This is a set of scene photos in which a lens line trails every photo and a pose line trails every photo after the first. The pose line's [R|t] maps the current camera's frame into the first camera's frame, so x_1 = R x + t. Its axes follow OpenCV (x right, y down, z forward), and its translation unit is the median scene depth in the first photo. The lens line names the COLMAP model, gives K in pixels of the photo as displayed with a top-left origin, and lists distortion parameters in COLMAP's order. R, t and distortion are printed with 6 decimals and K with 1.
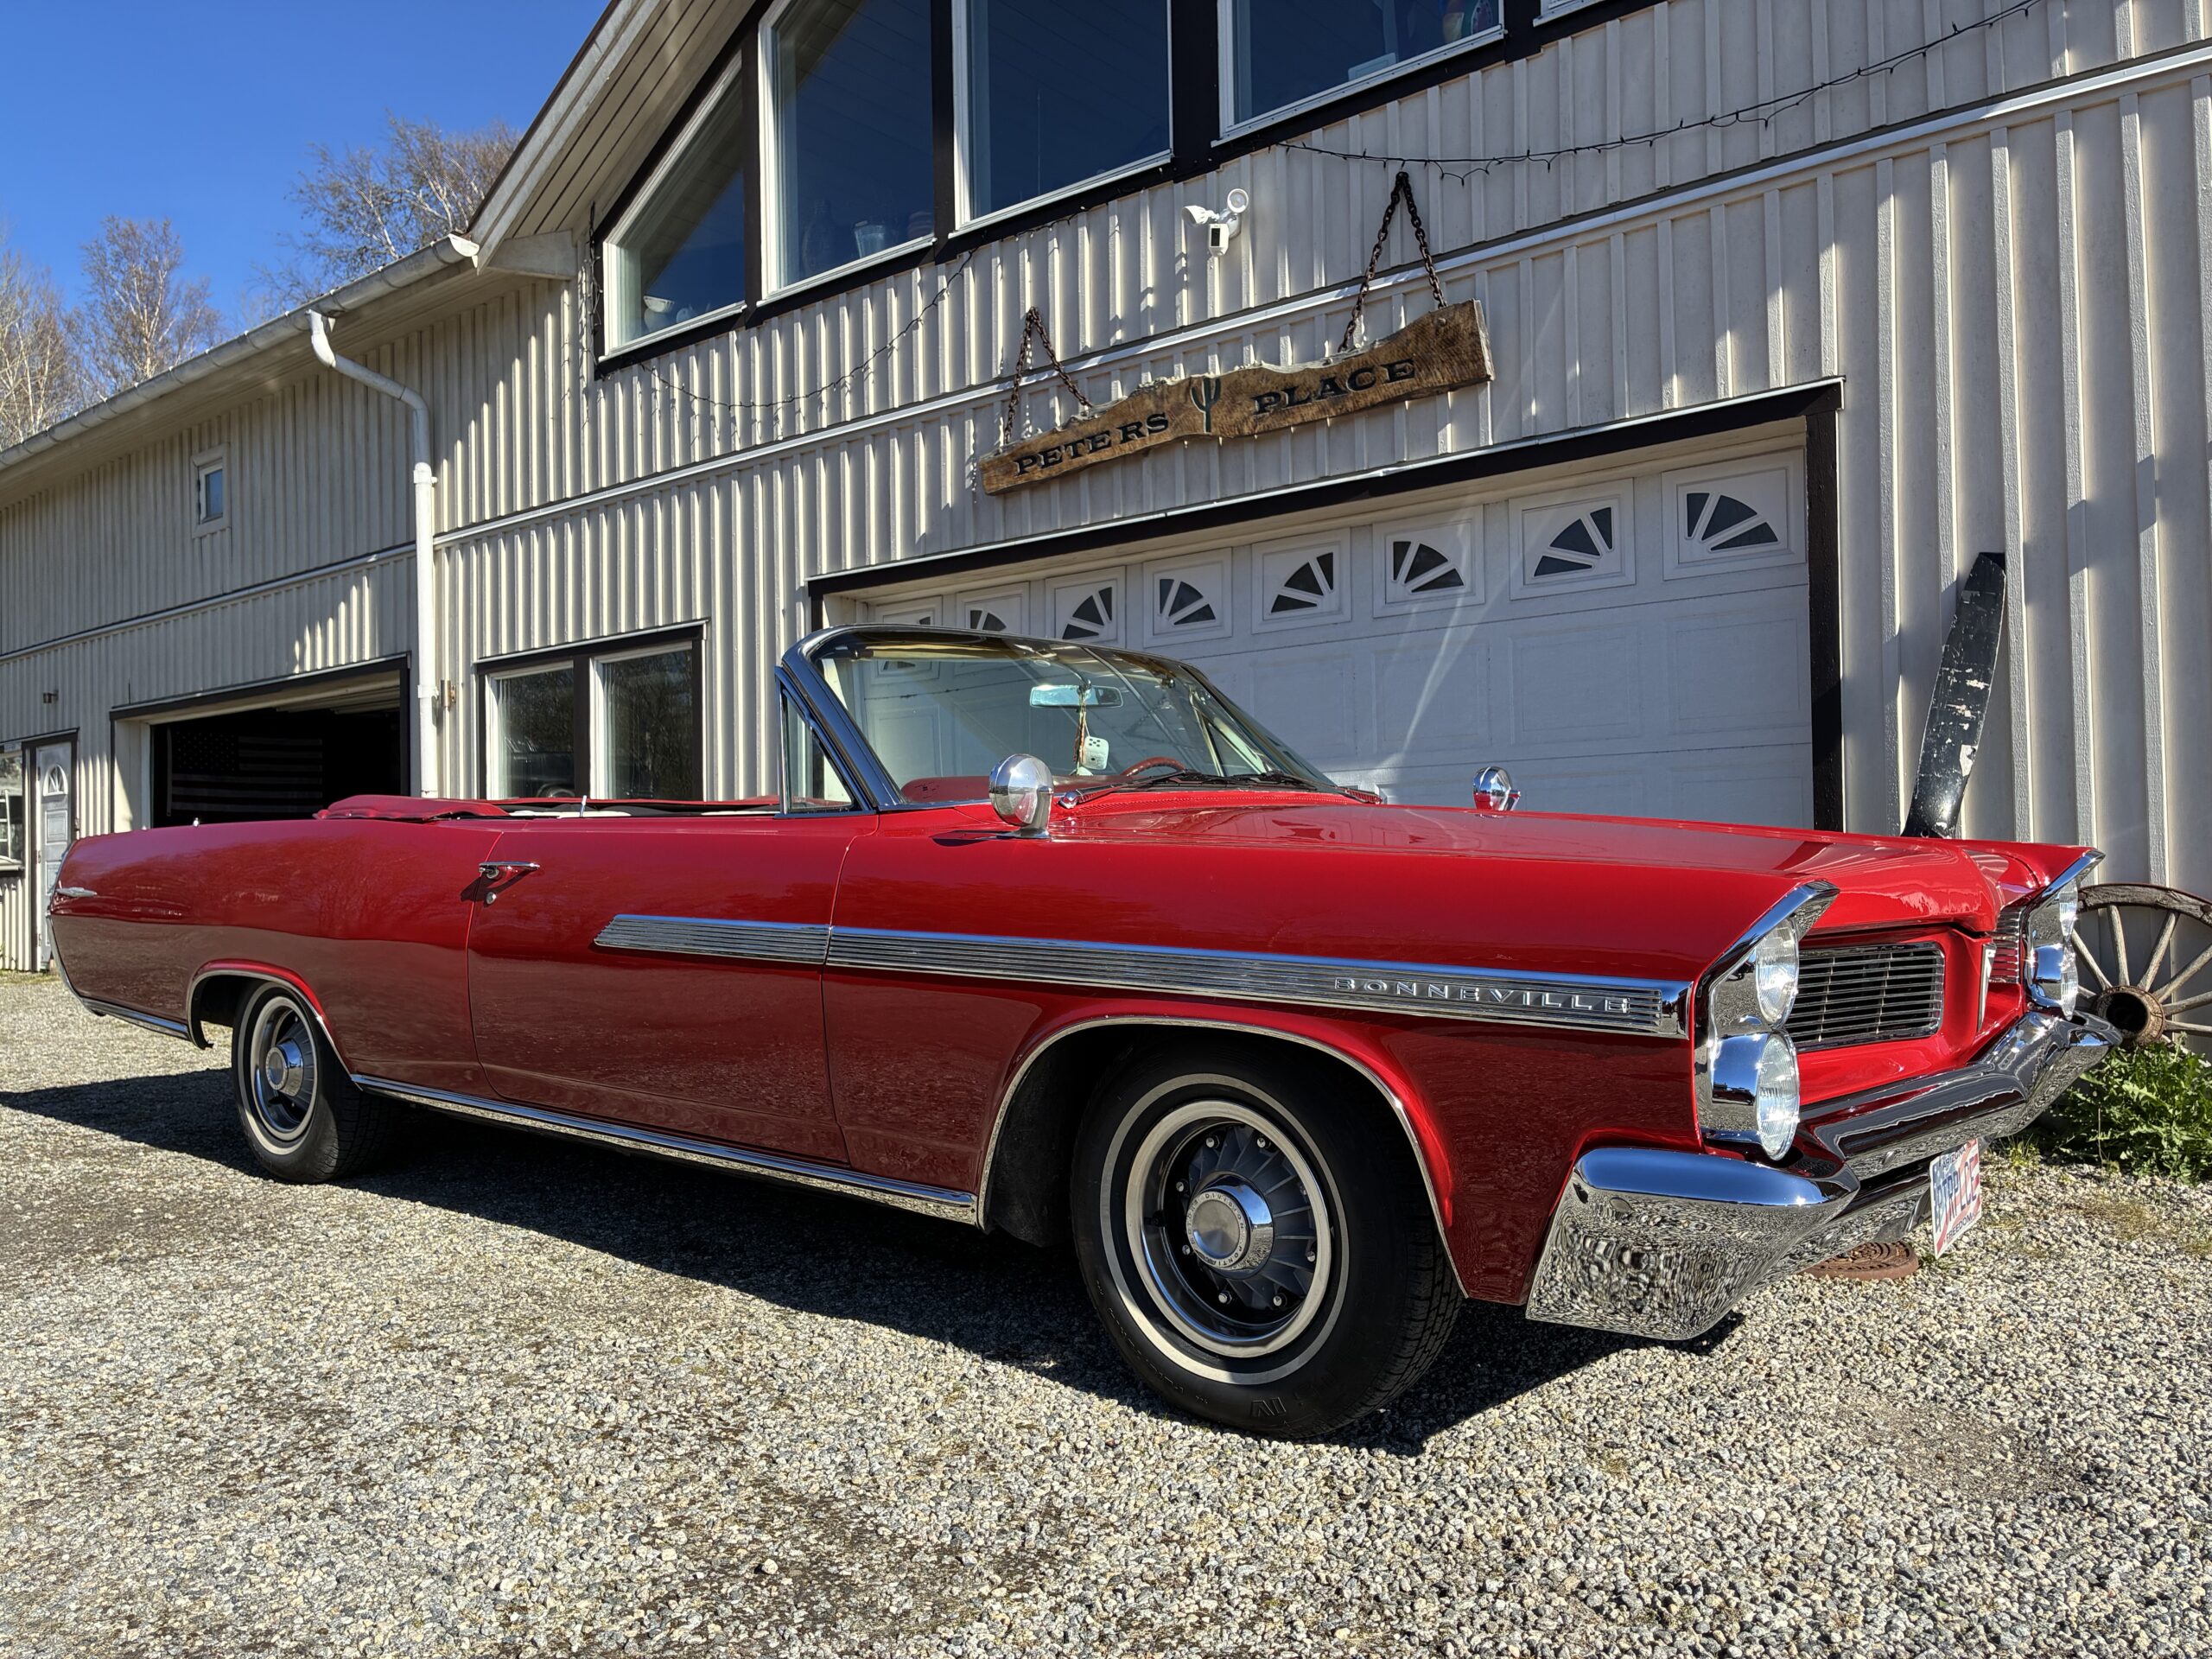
lens RADIAL K [[1602.0, 0, 1133.2], [0, 1602.0, 833.6], [0, 0, 1]] dist [0.022594, -0.000903]
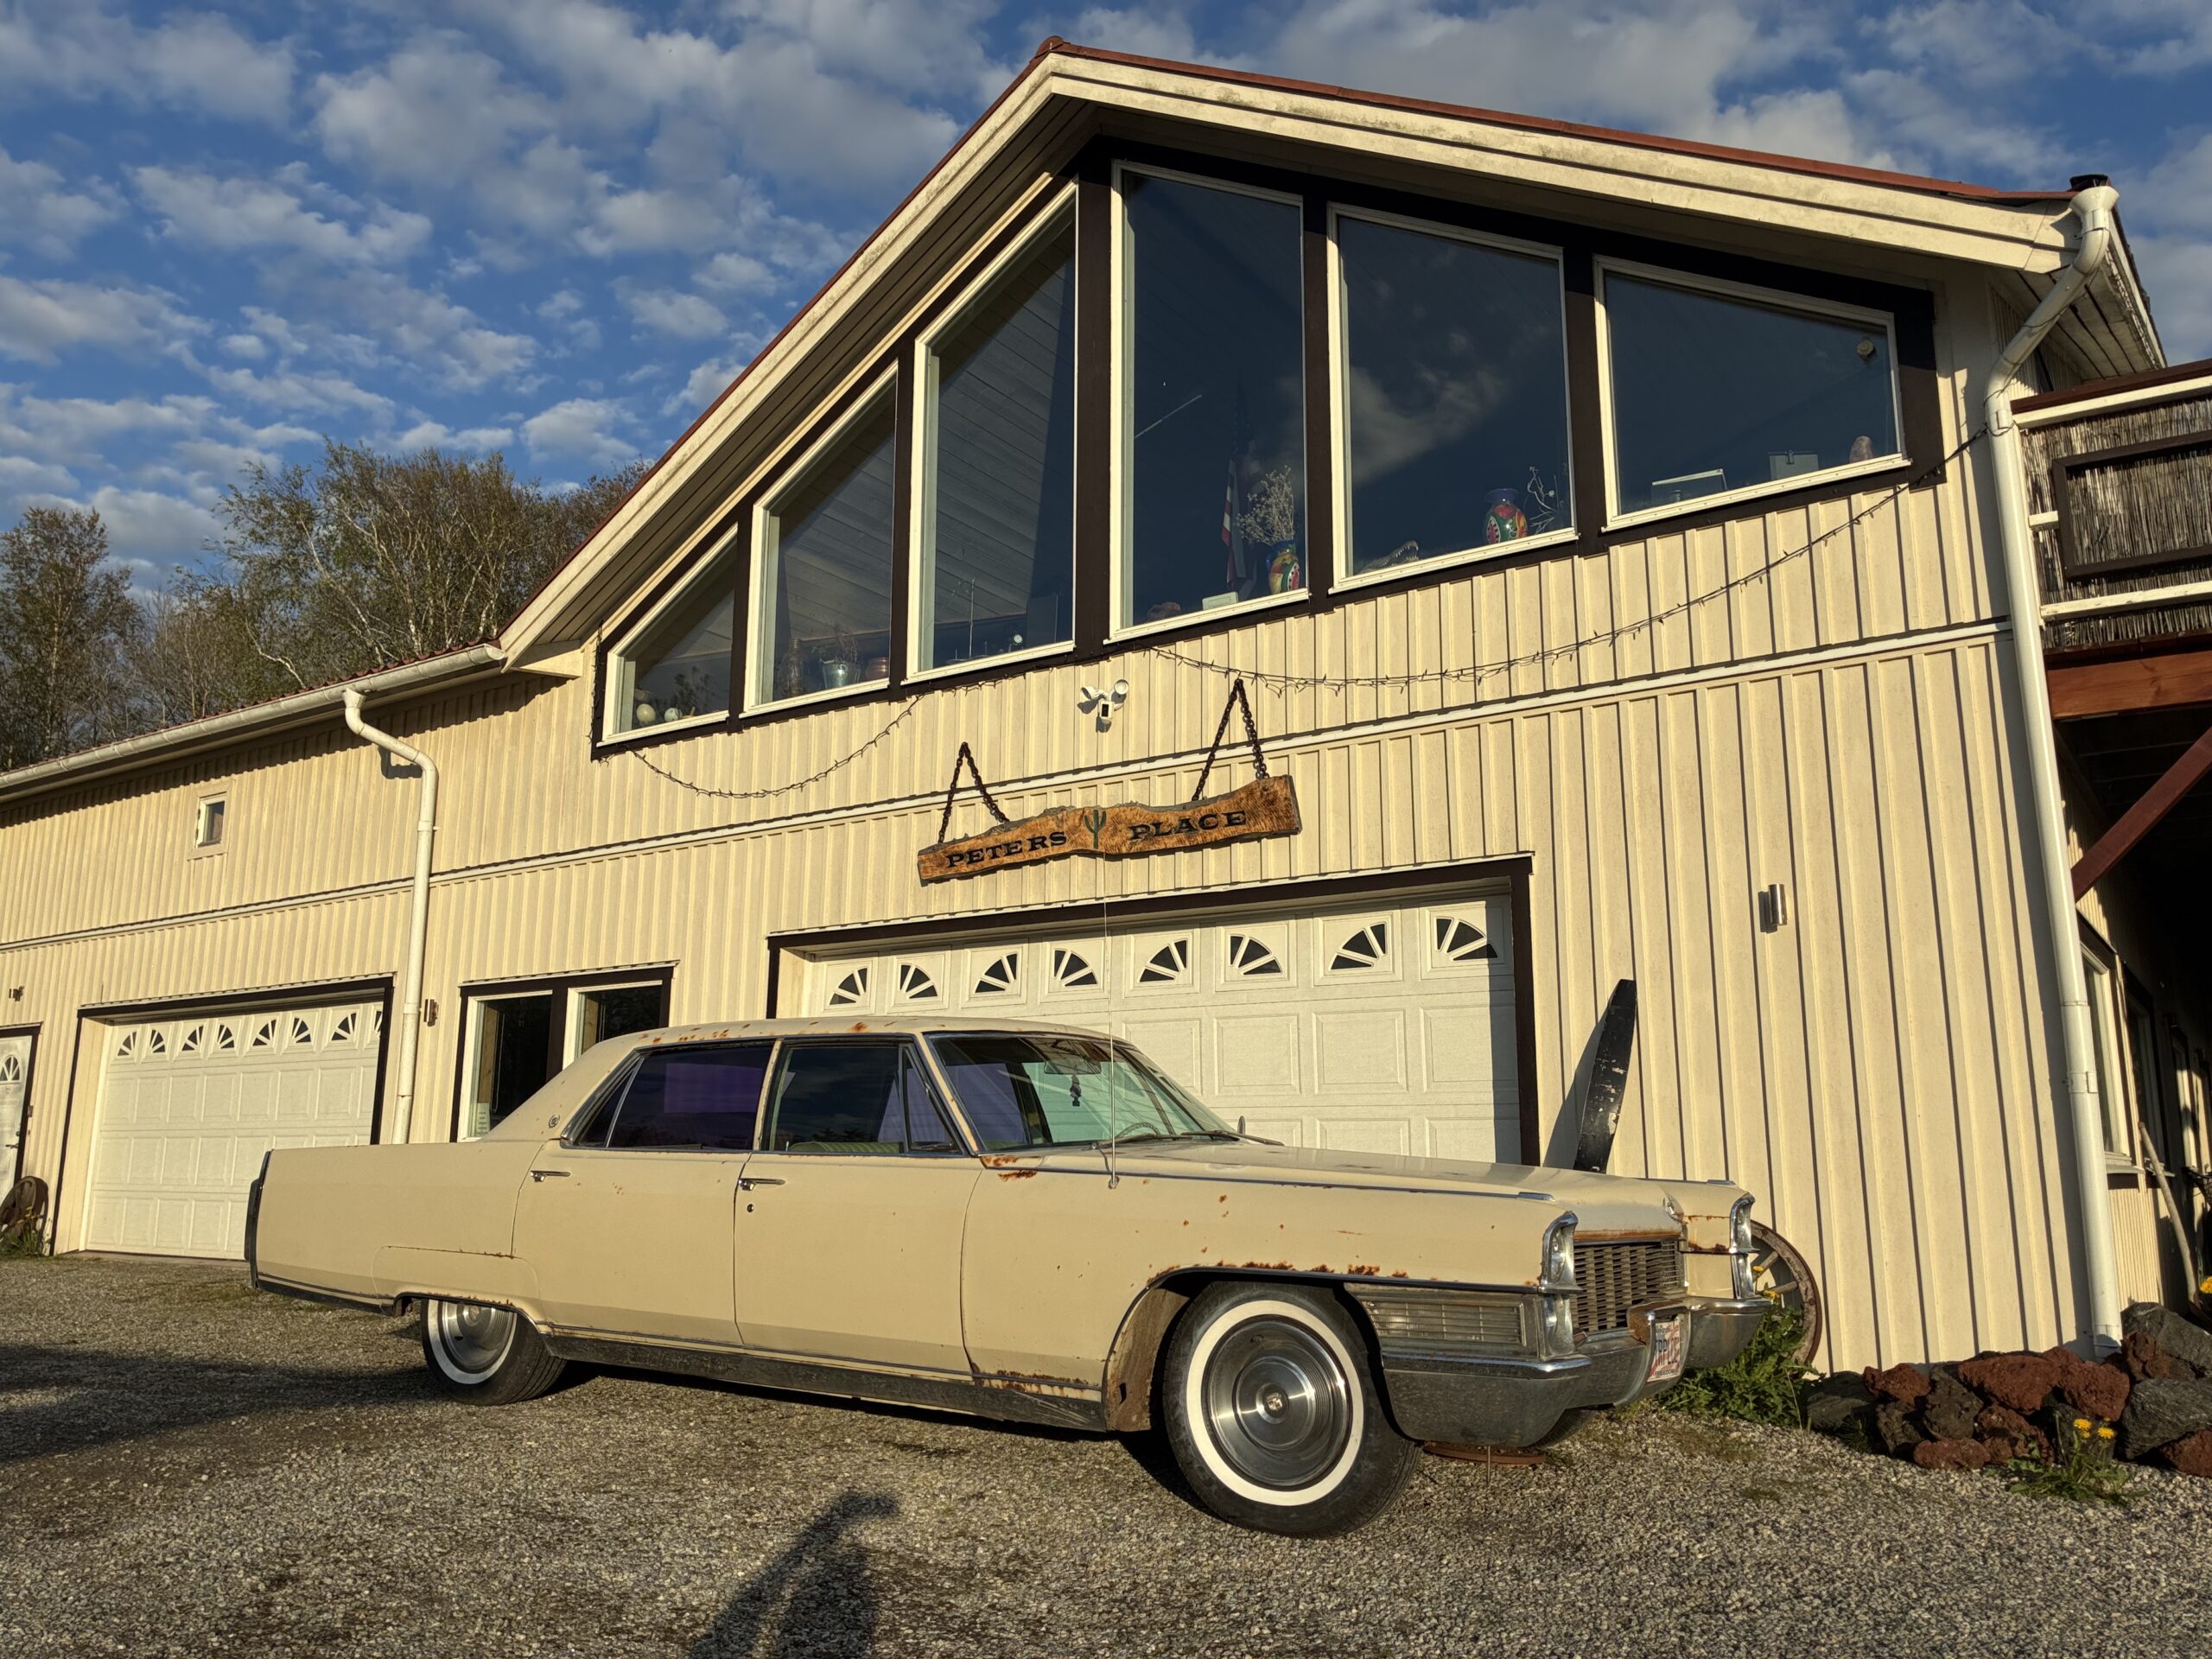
lens RADIAL K [[1619.3, 0, 1112.8], [0, 1619.3, 850.3], [0, 0, 1]] dist [0.097372, -0.127056]
pose [[0.997276, 0.037465, 0.063540, -0.024969], [-0.026078, 0.984857, -0.171399, -0.017494], [-0.068999, 0.169275, 0.983151, -0.331266]]
